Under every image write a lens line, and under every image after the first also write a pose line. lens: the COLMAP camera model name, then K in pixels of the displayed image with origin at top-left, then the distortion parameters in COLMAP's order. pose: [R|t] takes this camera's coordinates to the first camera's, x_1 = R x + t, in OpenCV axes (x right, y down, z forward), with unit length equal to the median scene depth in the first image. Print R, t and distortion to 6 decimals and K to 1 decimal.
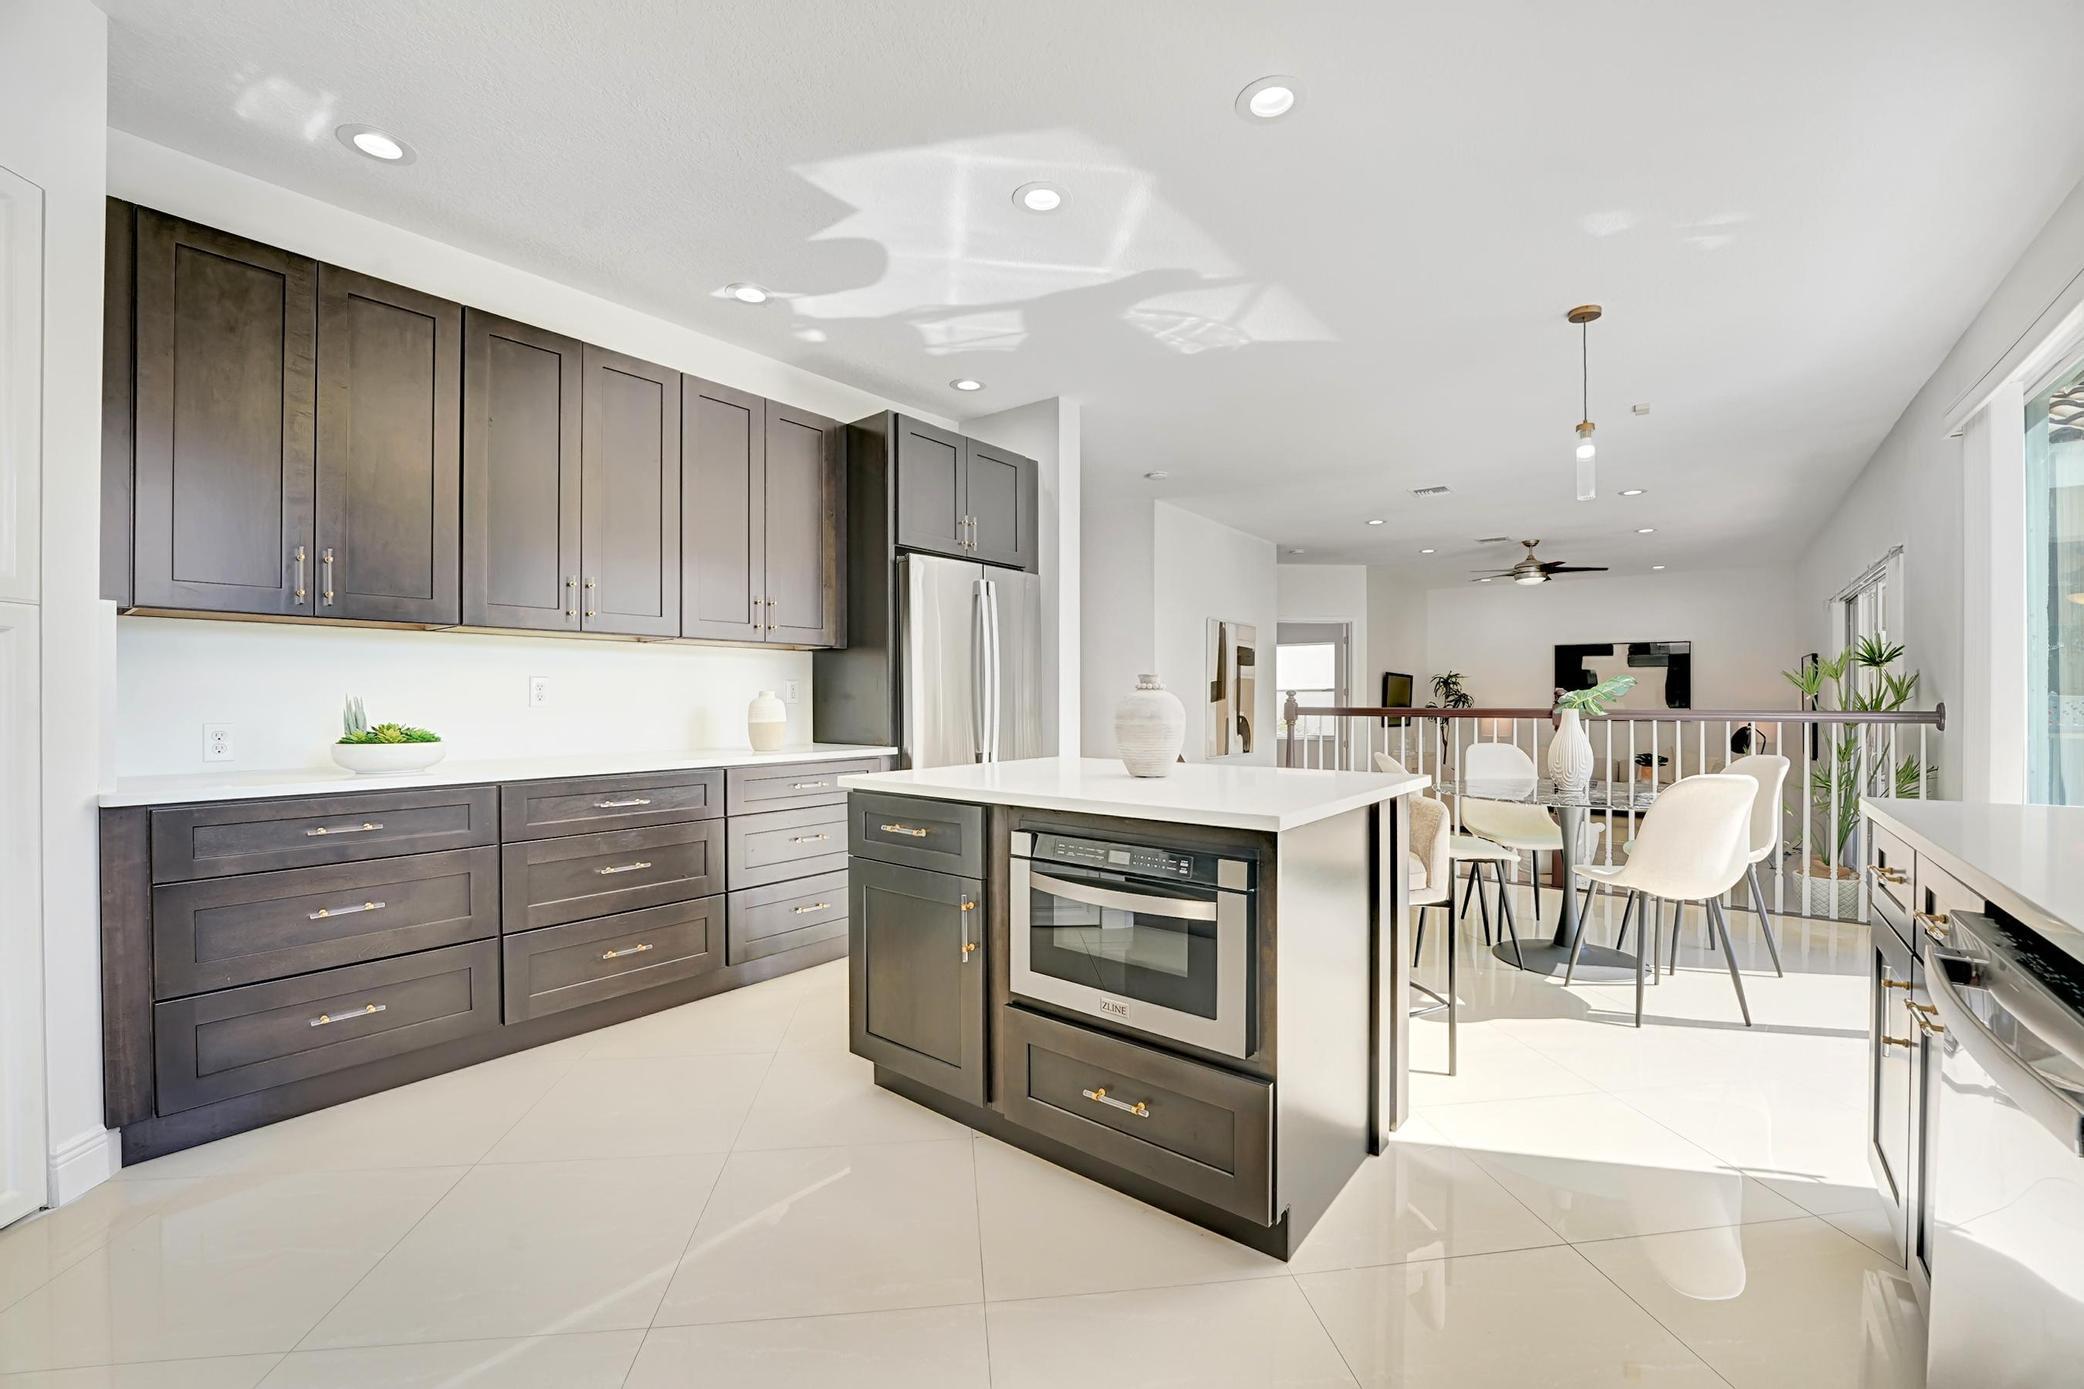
lens RADIAL K [[847.3, 0, 1048.8], [0, 847.3, 697.9], [0, 0, 1]] dist [-0.015546, -0.000202]
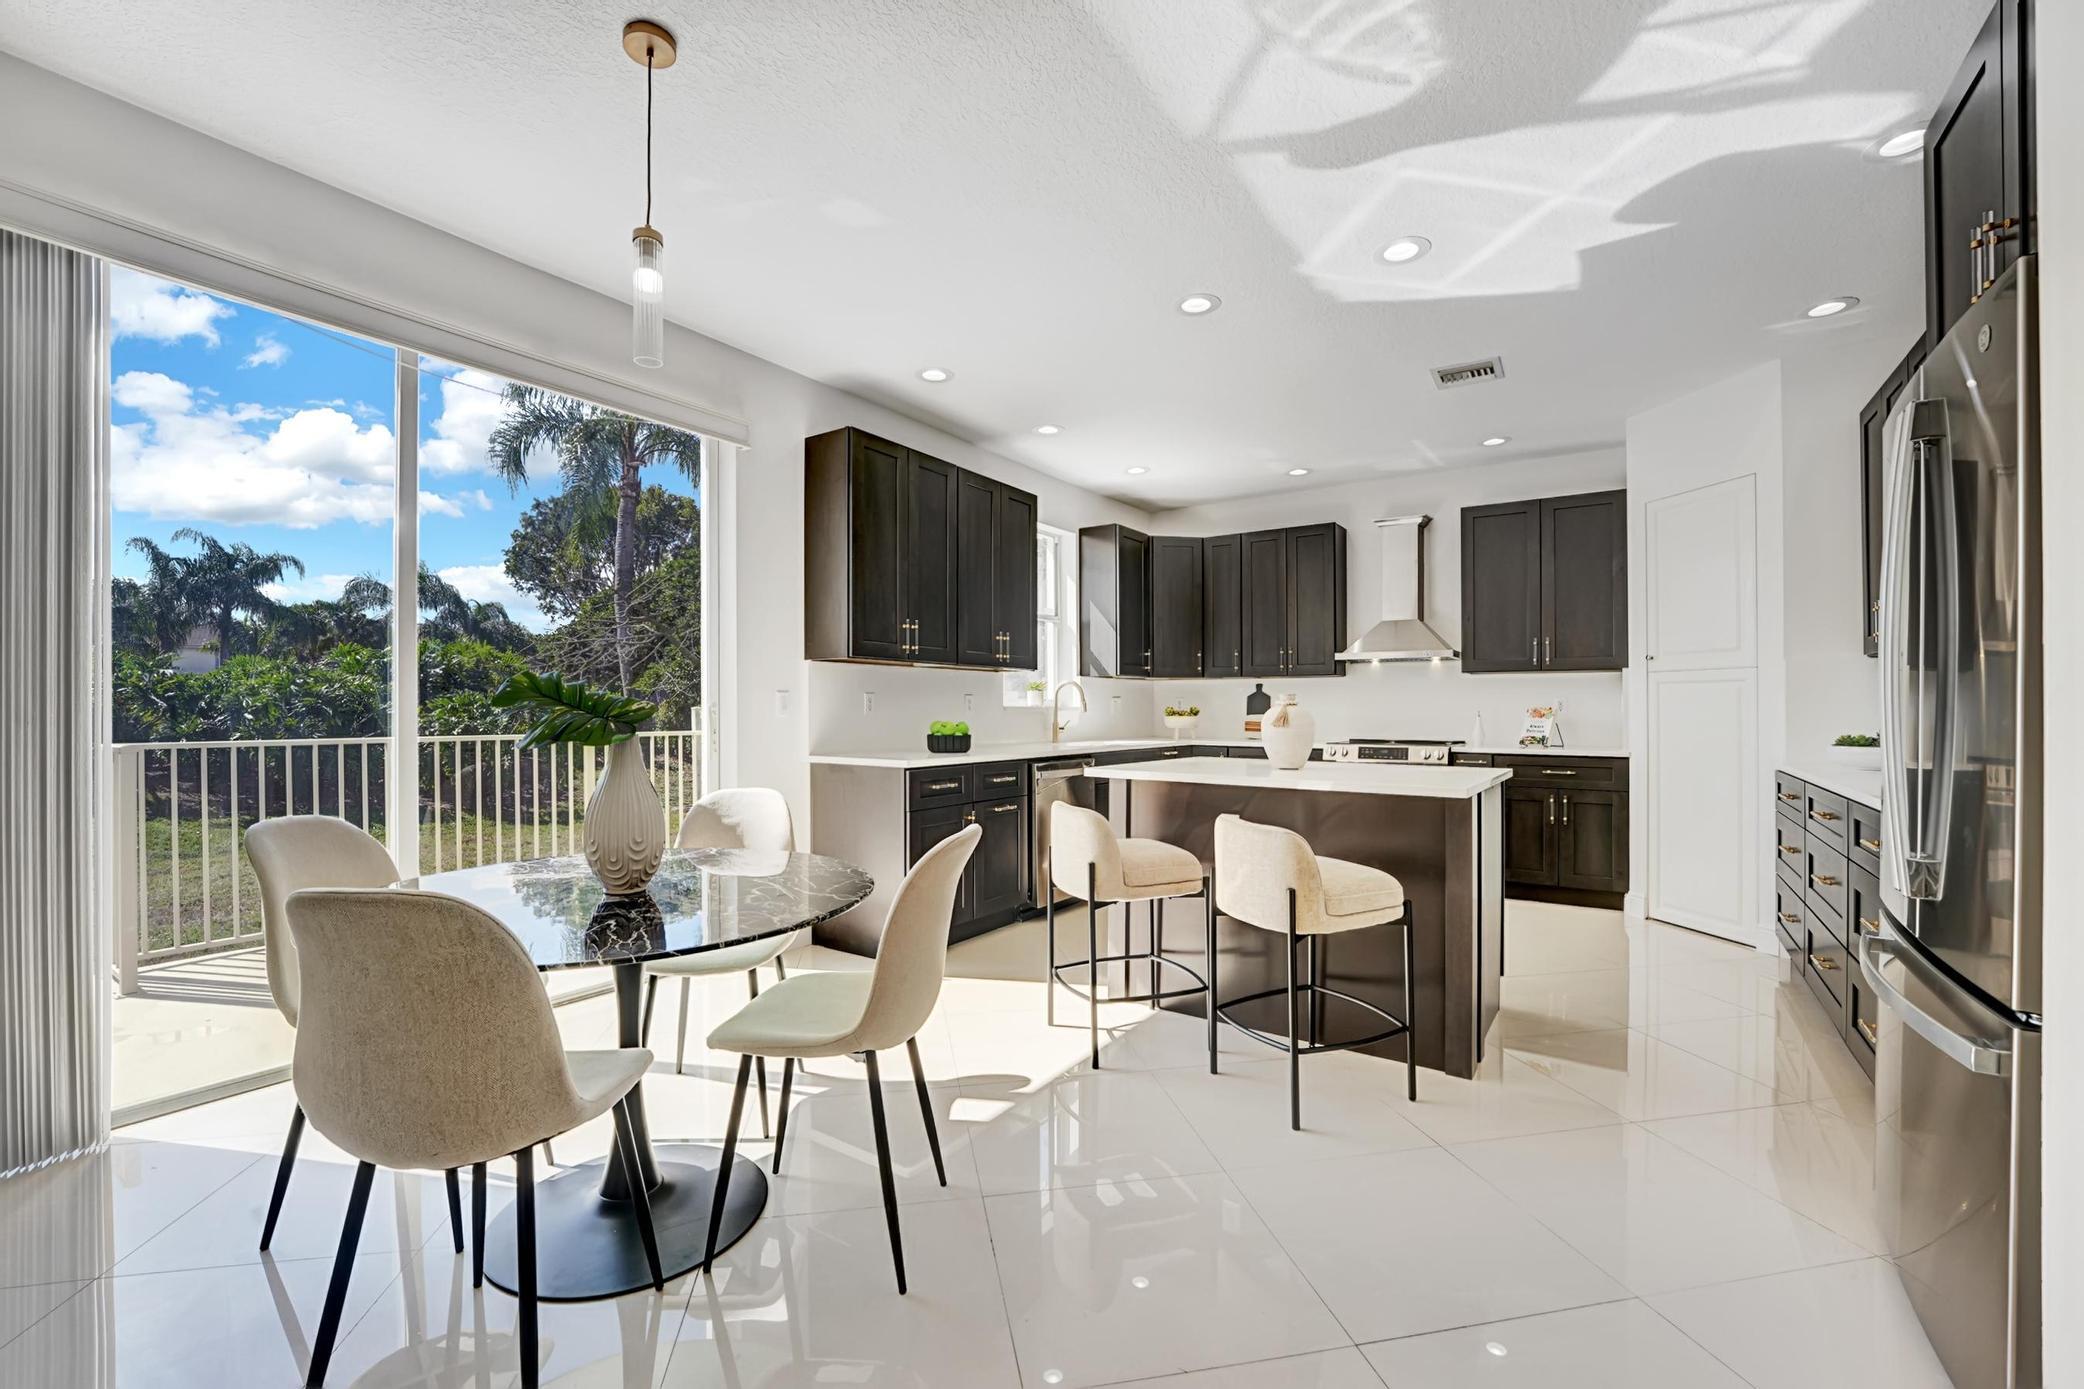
lens RADIAL K [[847.3, 0, 1039.2], [0, 847.3, 689.4], [0, 0, 1]] dist [-0.015546, -0.000202]
pose [[-0.999224, 0.002023, -0.039343, 0.470702], [0.001890, 0.999992, 0.003408, -0.020517], [0.039349, 0.003331, -0.999220, 1.889250]]
